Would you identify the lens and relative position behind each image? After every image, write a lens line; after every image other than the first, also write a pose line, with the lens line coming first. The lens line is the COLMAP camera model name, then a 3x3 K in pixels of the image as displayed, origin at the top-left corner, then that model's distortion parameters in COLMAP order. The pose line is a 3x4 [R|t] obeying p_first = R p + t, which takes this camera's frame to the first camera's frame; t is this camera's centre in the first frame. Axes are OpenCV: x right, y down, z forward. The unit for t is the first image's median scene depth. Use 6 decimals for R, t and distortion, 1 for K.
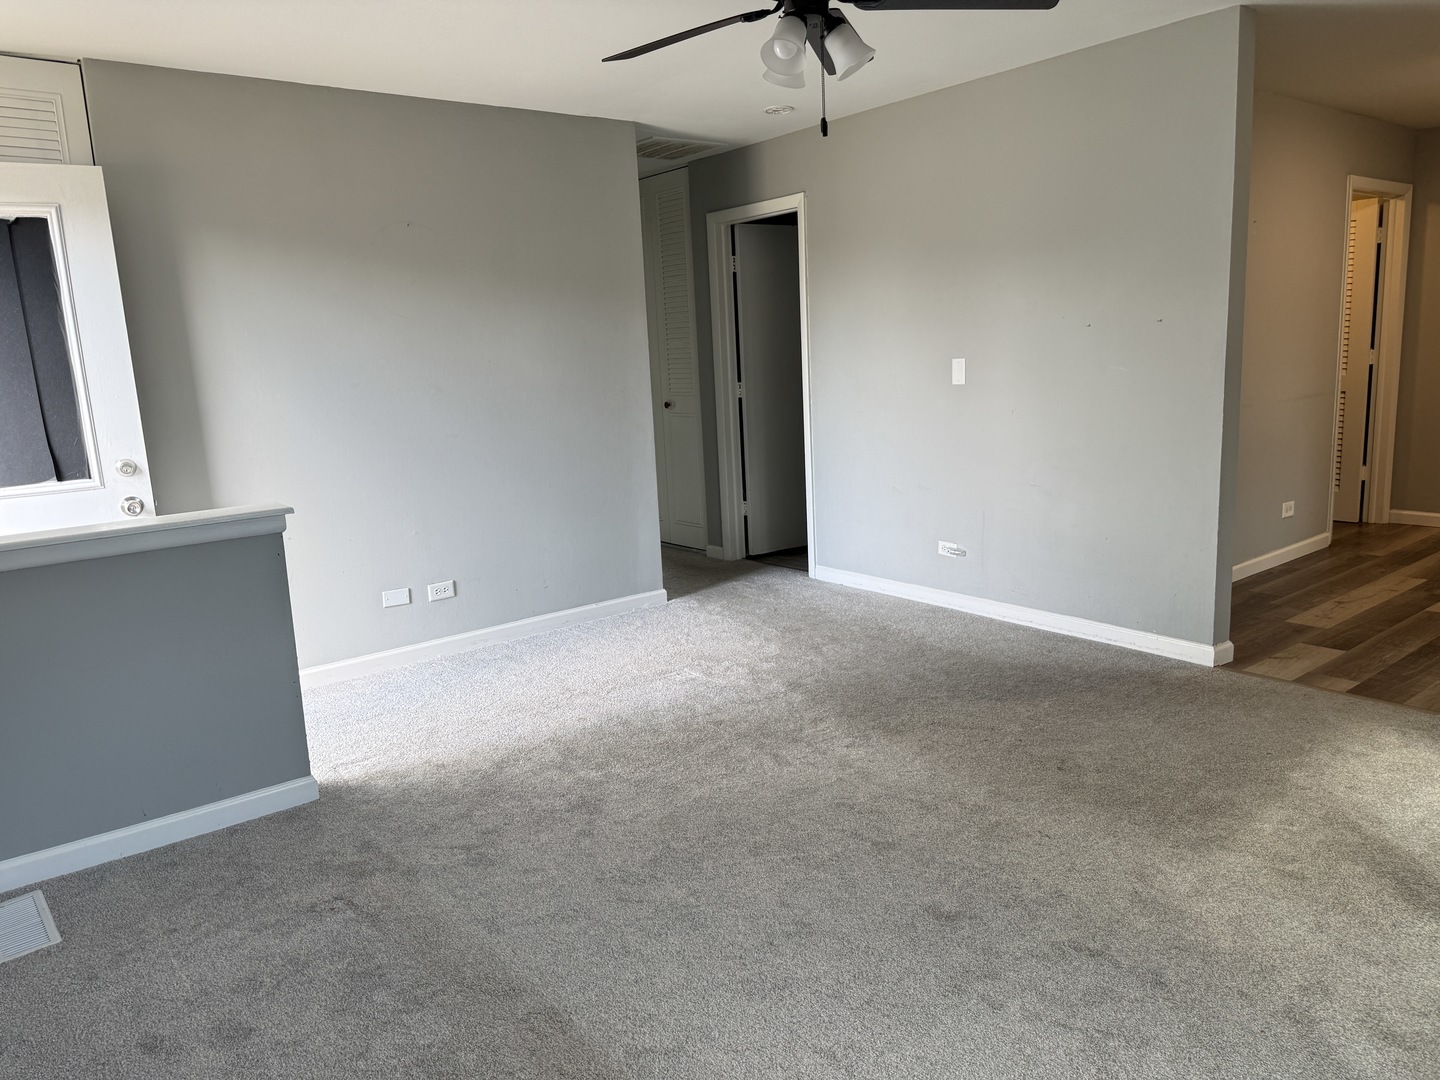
lens RADIAL K [[1019.7, 0, 720.0], [0, 1019.7, 540.0], [0, 0, 1]] dist [0.115927, -0.166104]
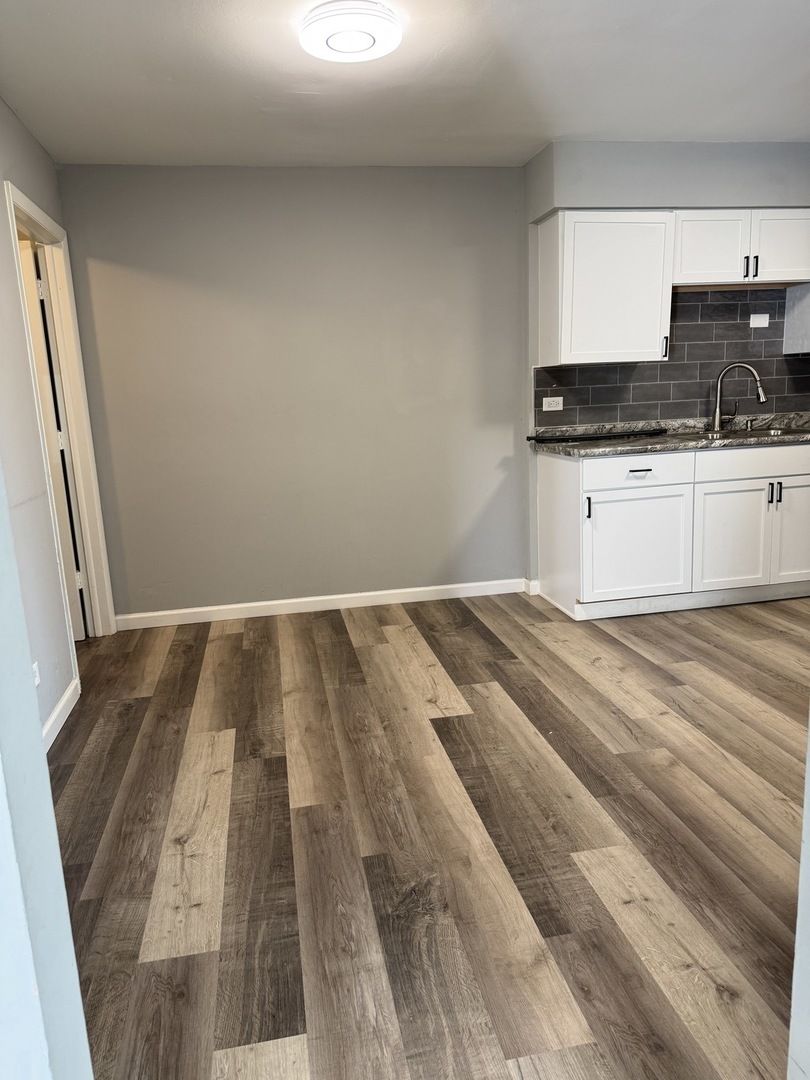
lens RADIAL K [[764.8, 0, 405.0], [0, 764.8, 540.0], [0, 0, 1]] dist [0.115927, -0.166104]
pose [[0.472031, -0.149405, 0.868830, 0.218707], [0.180472, 0.981039, 0.070652, -0.096025], [-0.862912, 0.123450, 0.490044, 0.489660]]
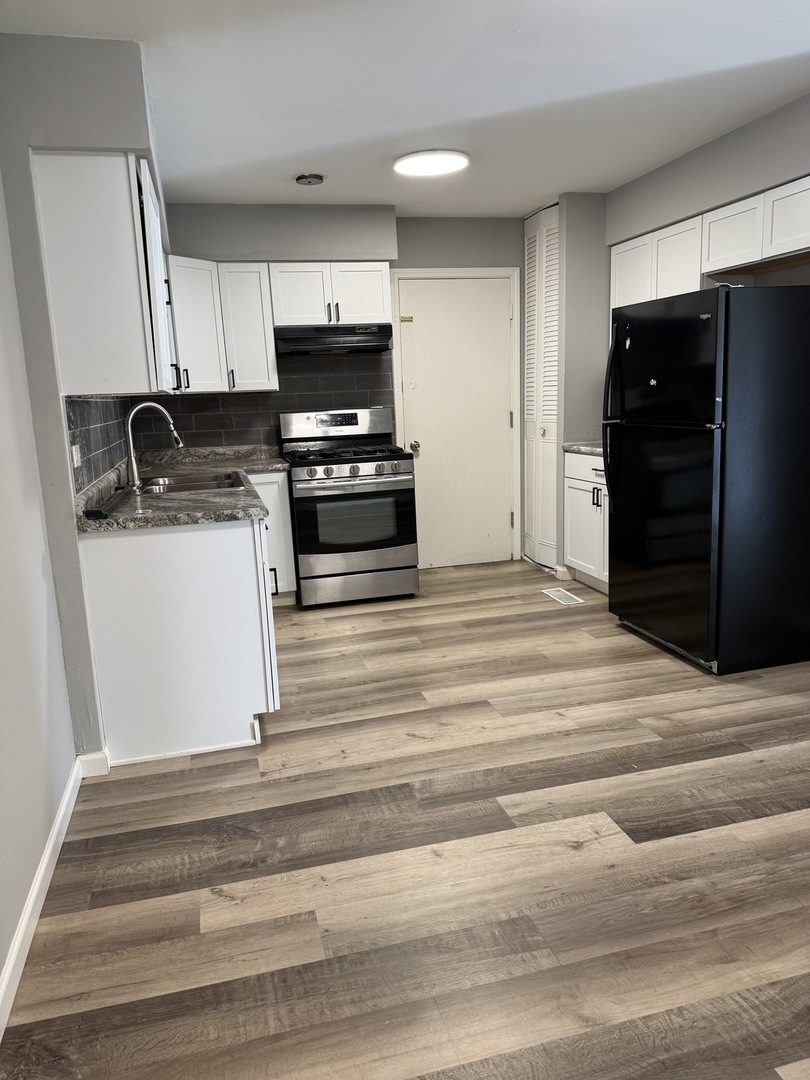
lens RADIAL K [[764.8, 0, 405.0], [0, 764.8, 540.0], [0, 0, 1]] dist [0.115927, -0.166104]
pose [[-0.917632, -0.003816, 0.397413, 0.565210], [0.140121, 0.932637, 0.332497, -0.212910], [-0.371911, 0.360796, -0.855283, 1.002199]]
